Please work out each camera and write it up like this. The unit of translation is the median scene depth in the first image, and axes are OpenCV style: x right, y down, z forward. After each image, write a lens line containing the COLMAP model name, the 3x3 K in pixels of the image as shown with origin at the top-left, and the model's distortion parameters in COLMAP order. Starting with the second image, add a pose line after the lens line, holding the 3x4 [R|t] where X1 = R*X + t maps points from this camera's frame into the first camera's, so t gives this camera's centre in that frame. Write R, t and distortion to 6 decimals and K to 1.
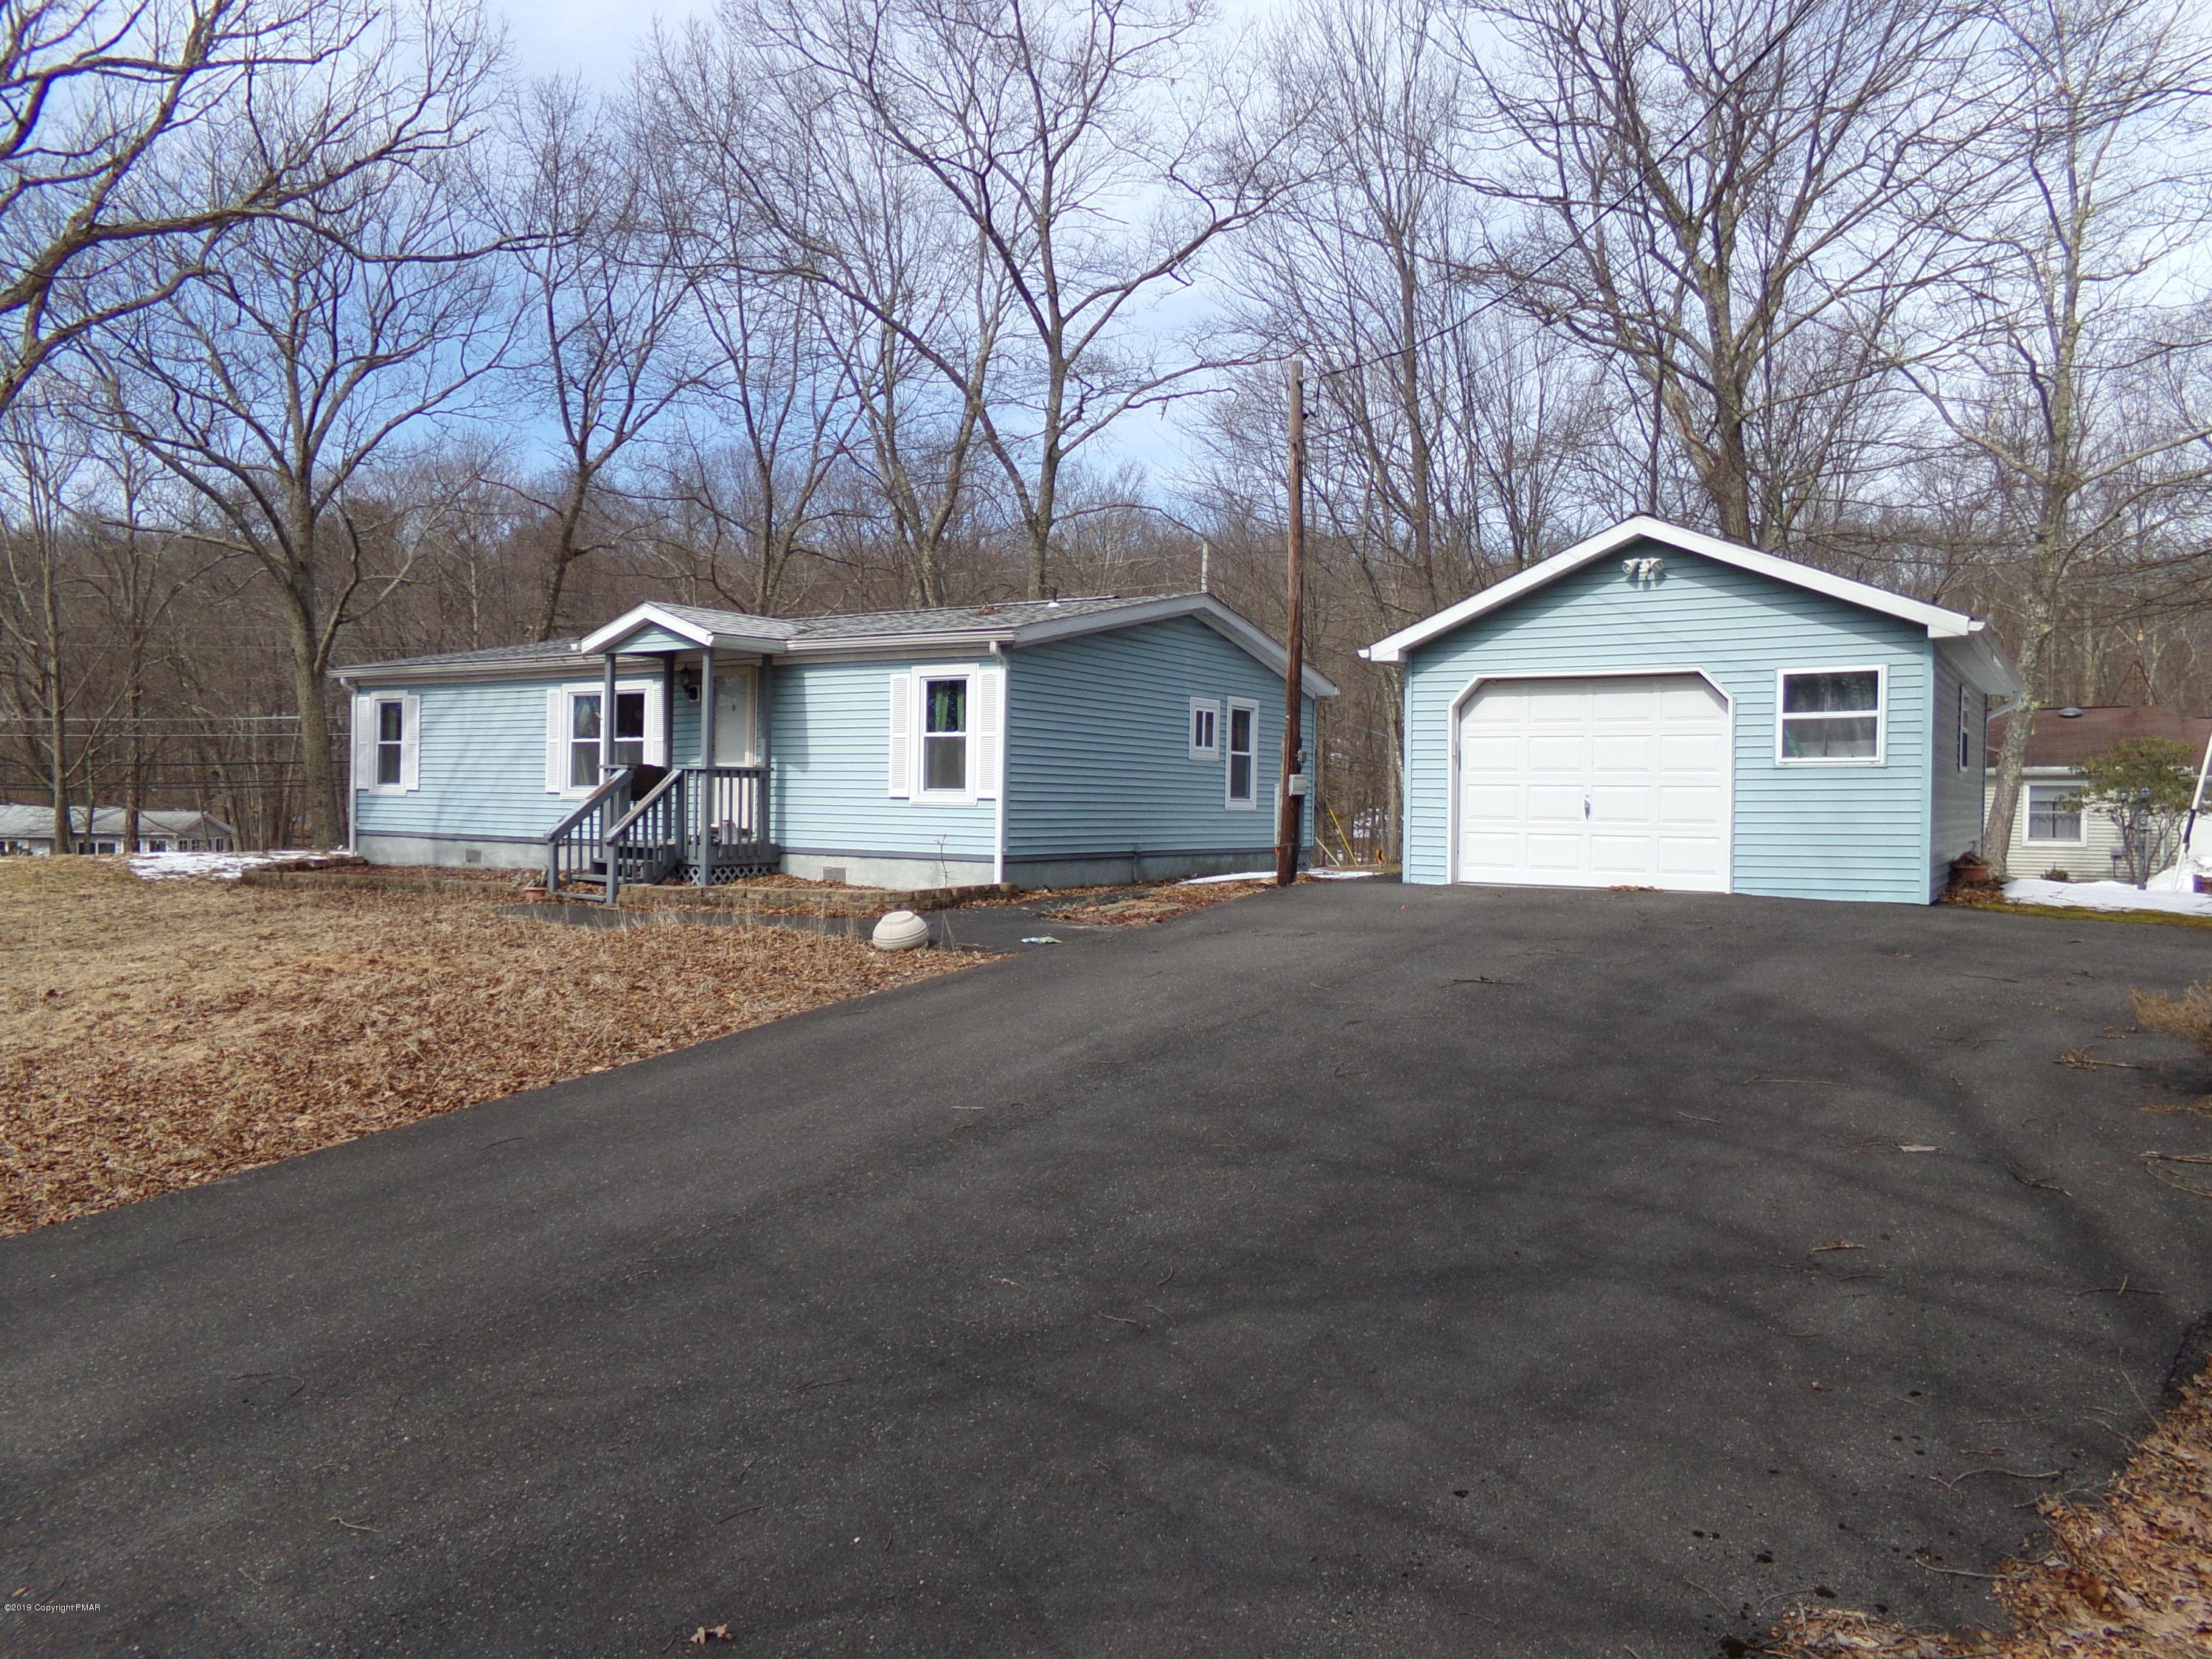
lens RADIAL K [[1523.4, 0, 1095.7], [0, 1523.4, 852.5], [0, 0, 1]] dist [-0.052084, 0.090543]
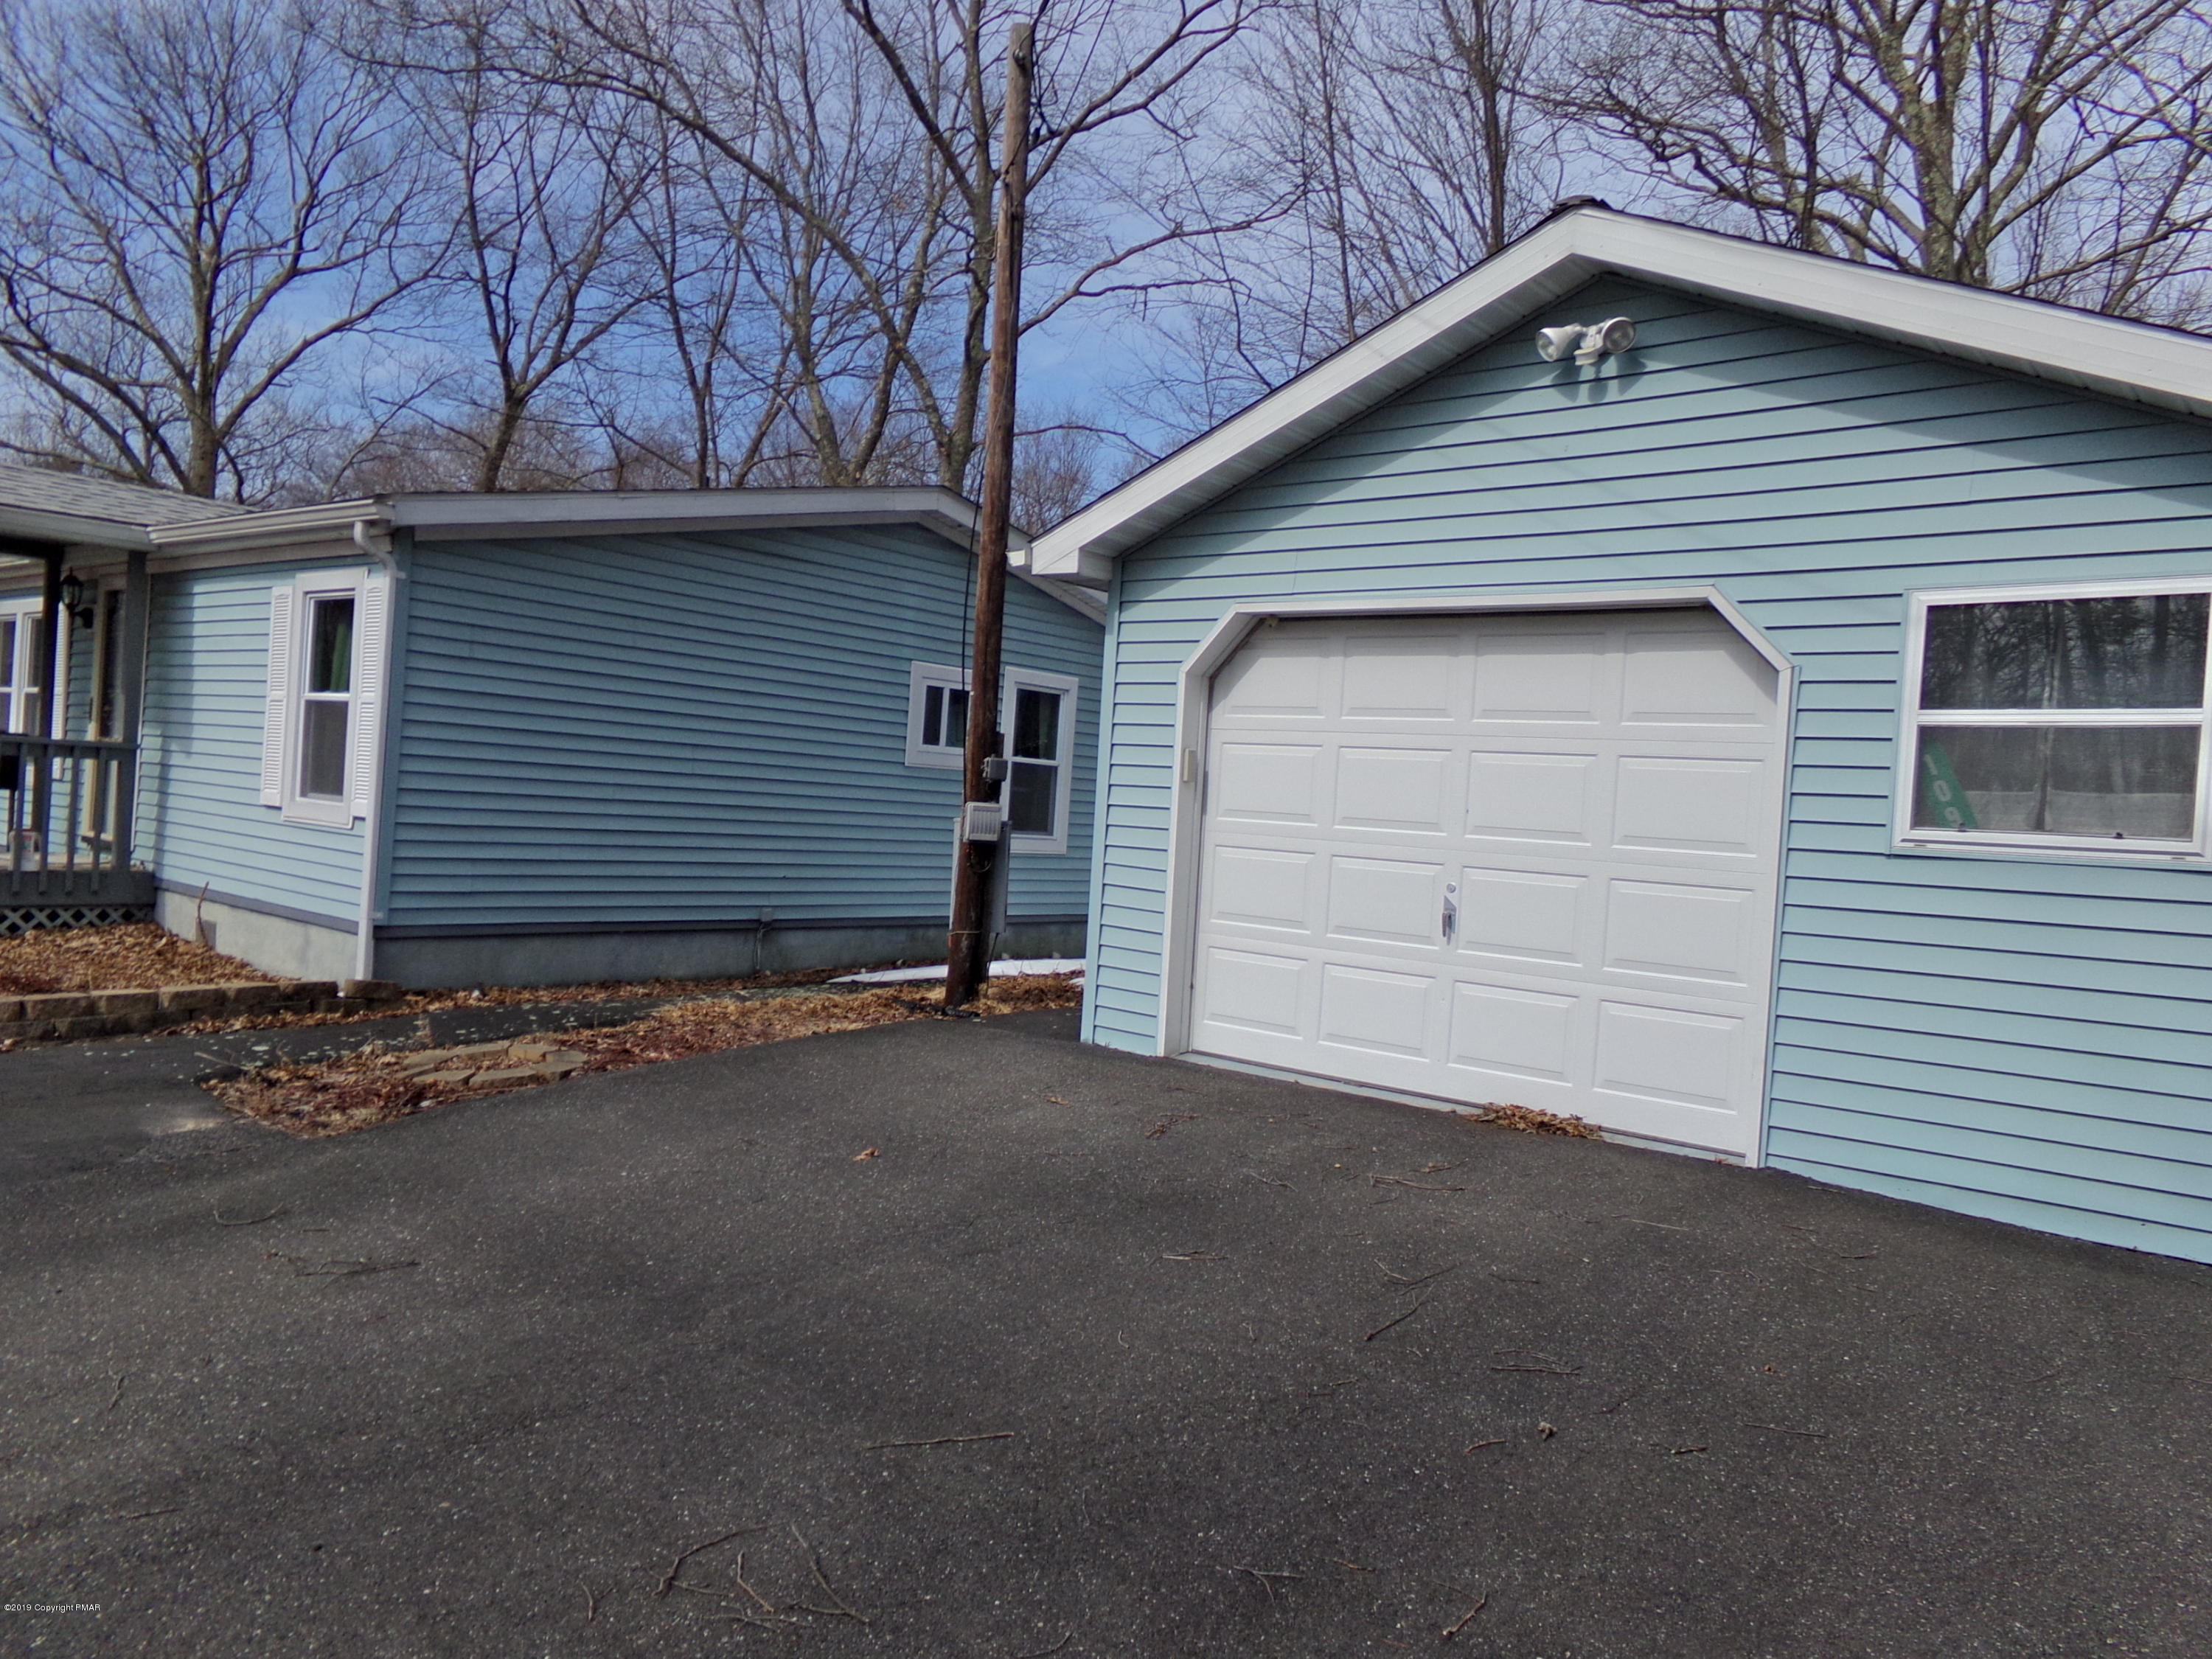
lens RADIAL K [[1502.0, 0, 1096.7], [0, 1502.0, 838.9], [0, 0, 1]] dist [-0.019487, 0.028768]
pose [[0.990255, 0.055588, -0.127692, 0.264906], [-0.057277, 0.998312, -0.009590, -0.039312], [0.126943, 0.016810, 0.991768, 0.533593]]
